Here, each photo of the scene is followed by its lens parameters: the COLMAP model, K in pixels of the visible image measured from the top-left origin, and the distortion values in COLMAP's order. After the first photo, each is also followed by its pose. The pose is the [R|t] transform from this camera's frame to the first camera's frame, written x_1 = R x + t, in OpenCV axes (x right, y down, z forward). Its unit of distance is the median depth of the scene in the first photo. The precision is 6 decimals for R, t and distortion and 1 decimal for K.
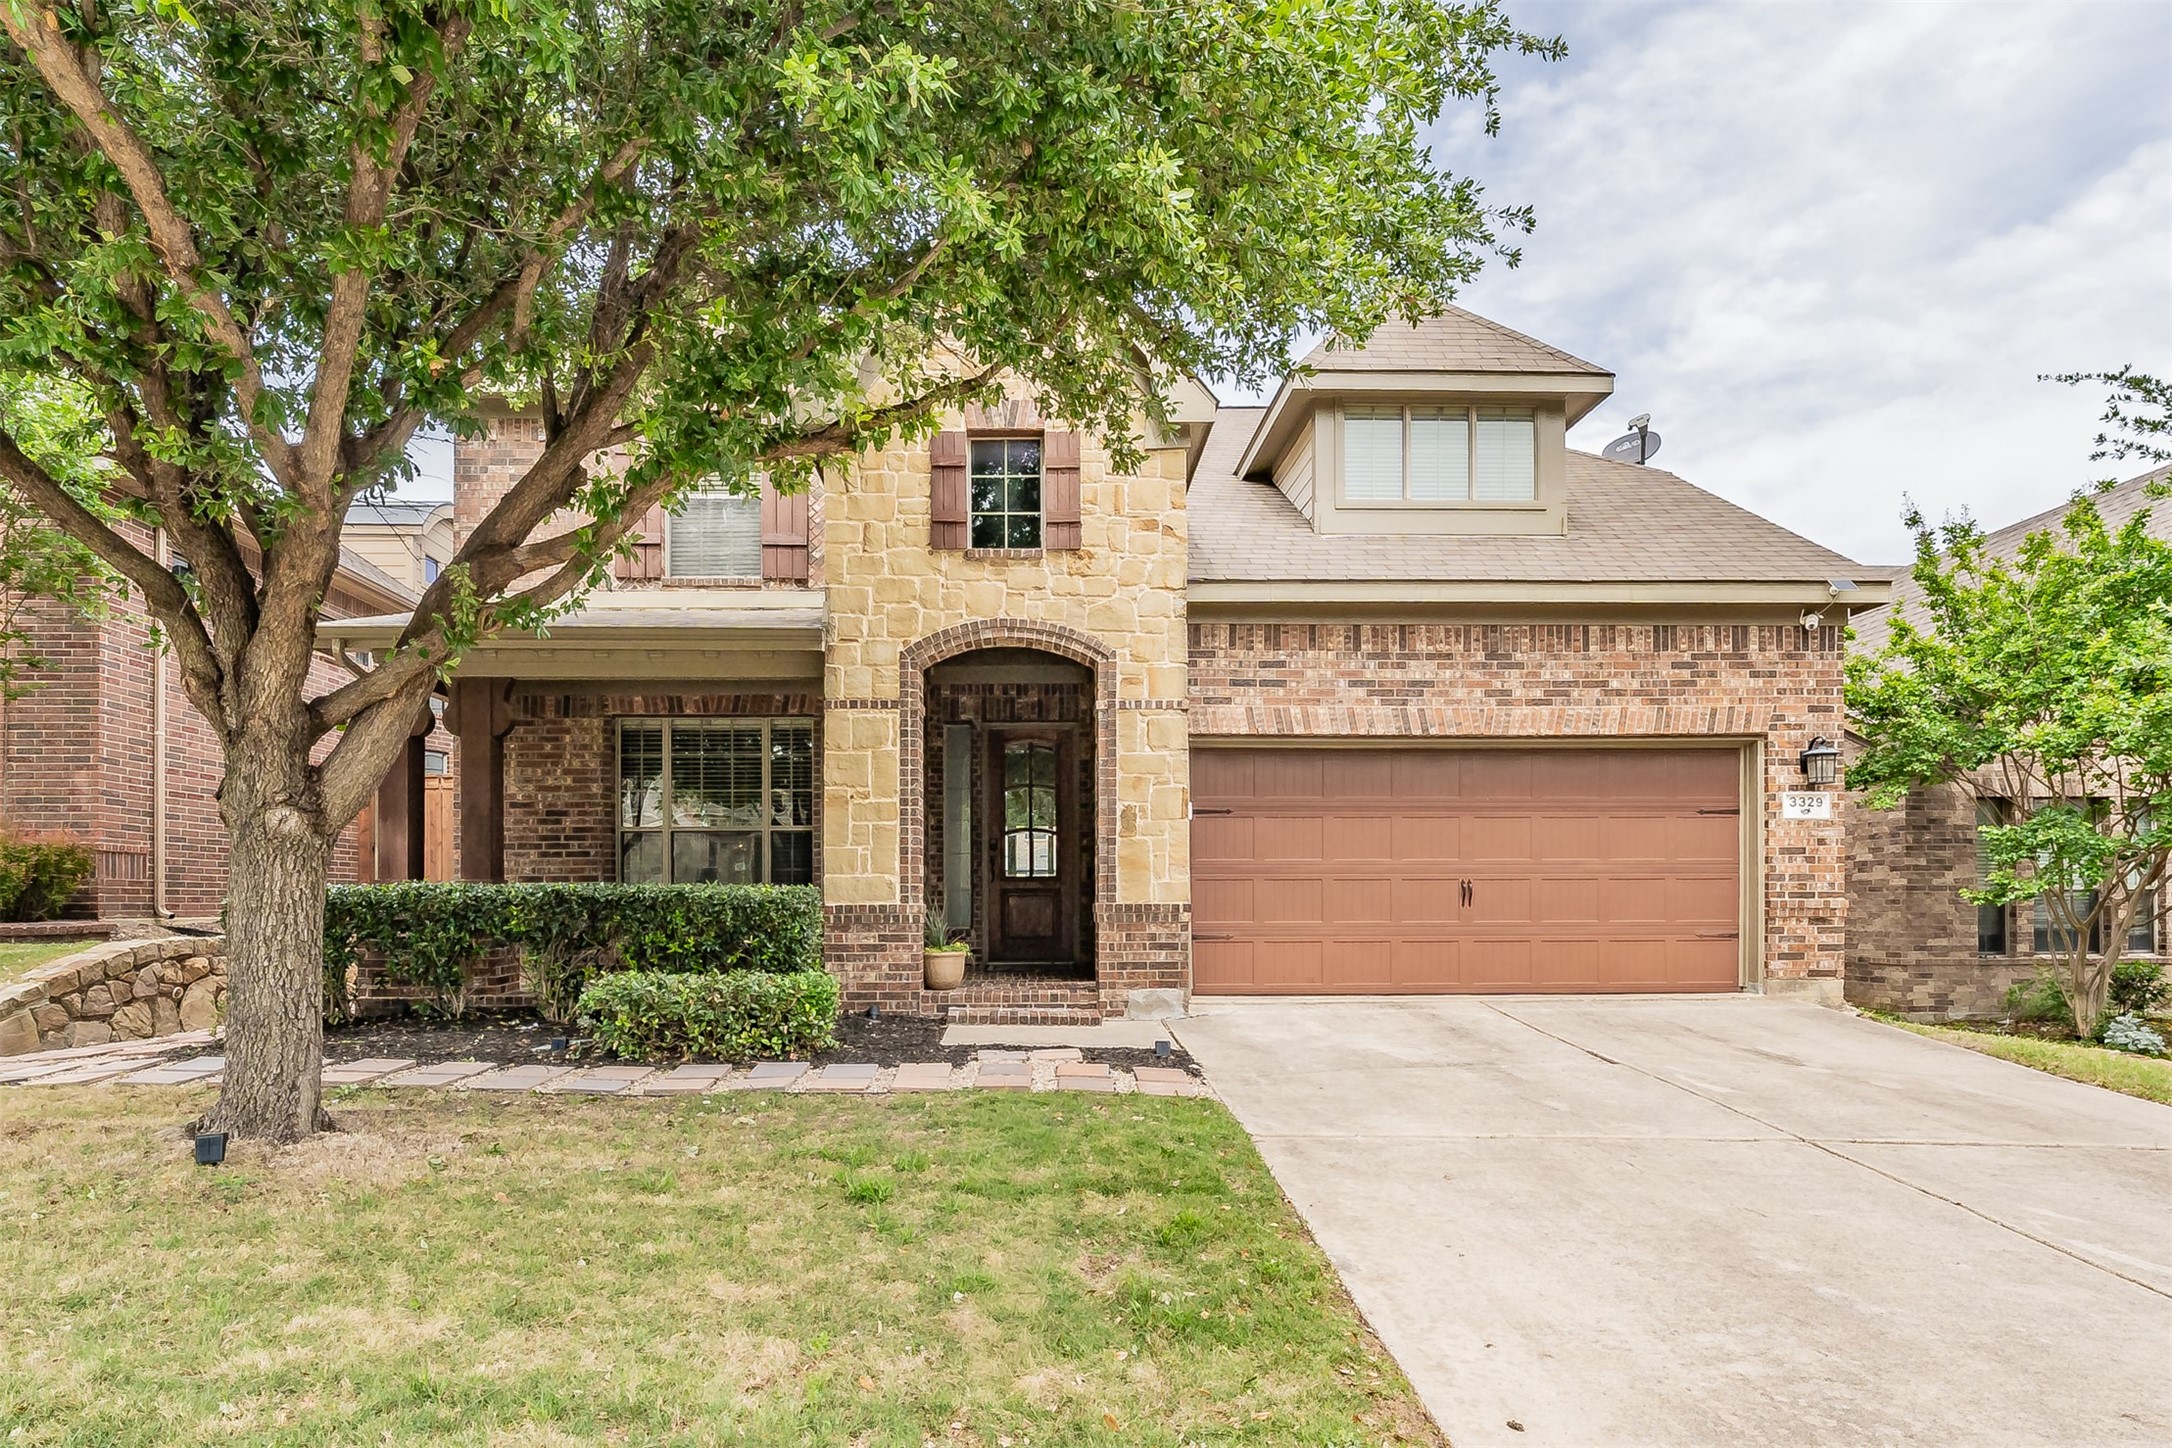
lens RADIAL K [[783.3, 0, 1058.0], [0, 783.3, 697.7], [0, 0, 1]] dist [-0.000813, -0.000141]
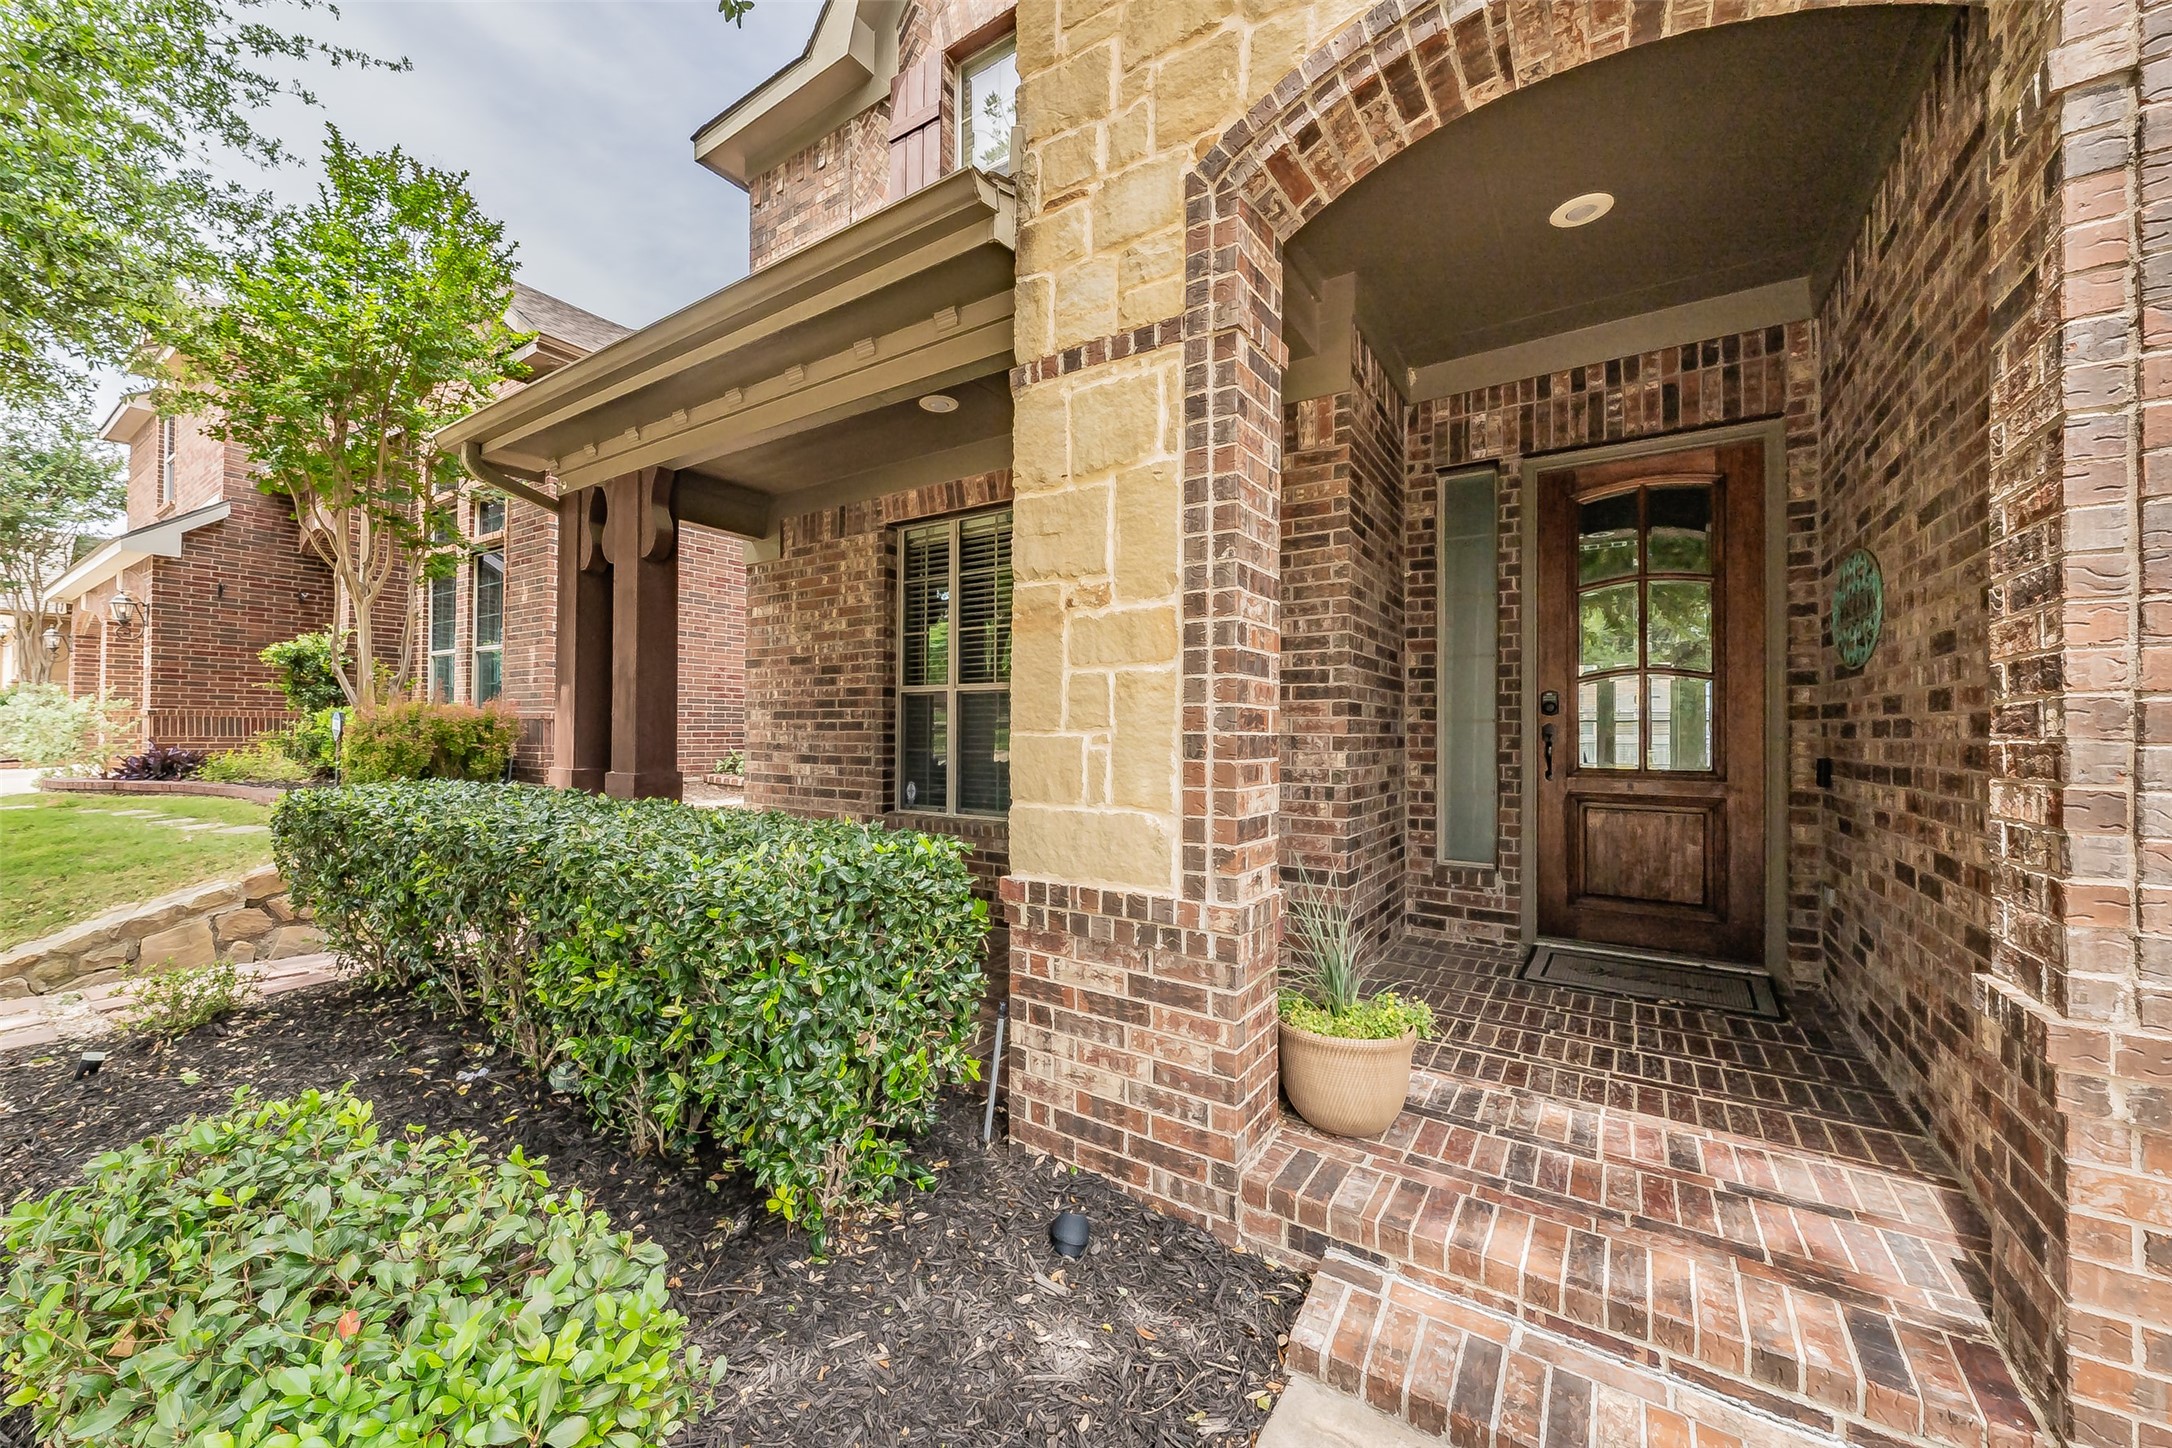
lens RADIAL K [[764.1, 0, 1086.0], [0, 764.1, 724.0], [0, 0, 1]] dist [0.001404, -0.000001]
pose [[0.790684, 0.010791, -0.612129, -0.027830], [0.128642, 0.974595, 0.183347, 0.111690], [0.598556, -0.223715, 0.769208, 0.674895]]
